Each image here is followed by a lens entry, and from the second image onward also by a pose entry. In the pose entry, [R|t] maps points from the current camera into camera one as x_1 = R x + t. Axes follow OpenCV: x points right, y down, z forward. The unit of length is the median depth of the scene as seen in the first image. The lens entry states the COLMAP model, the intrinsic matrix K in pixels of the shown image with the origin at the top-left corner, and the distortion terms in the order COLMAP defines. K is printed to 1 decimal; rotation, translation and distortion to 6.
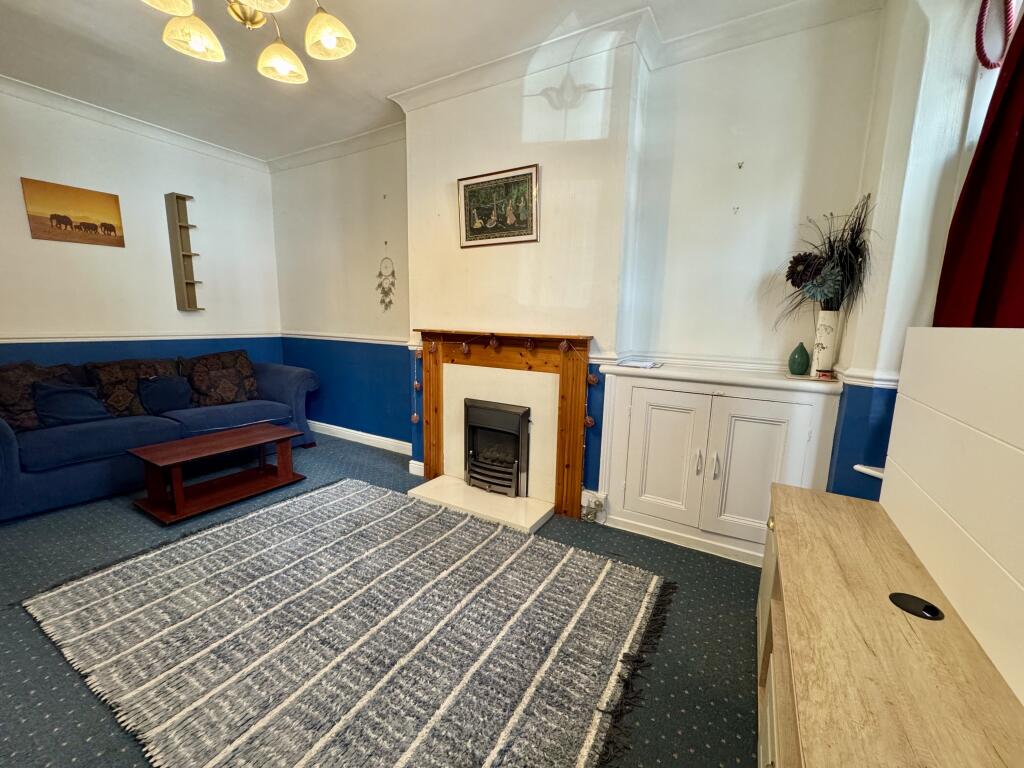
lens RADIAL K [[407.3, 0, 513.0], [0, 407.3, 384.6], [0, 0, 1]] dist [-0.002932, -0.000504]
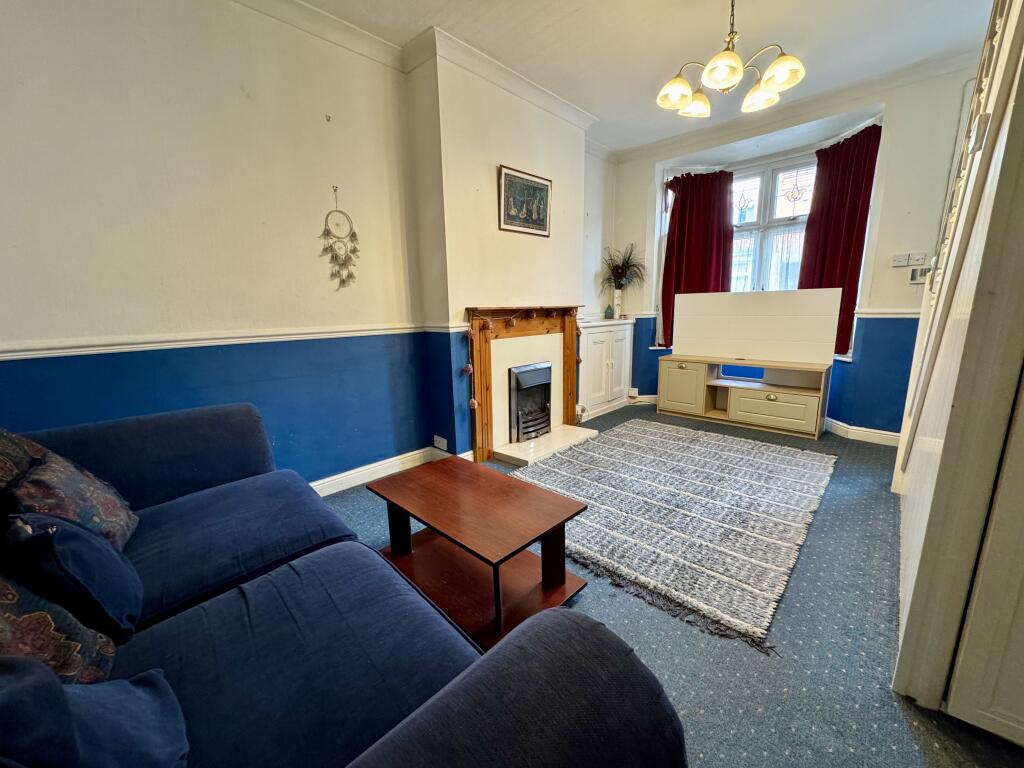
lens RADIAL K [[407.3, 0, 512.7], [0, 407.3, 385.7], [0, 0, 1]] dist [-0.002932, -0.000504]
pose [[0.234808, -0.212350, 0.948564, -1.343486], [0.183643, 0.967964, 0.171234, -0.124467], [-0.954537, 0.133990, 0.266282, 0.806037]]
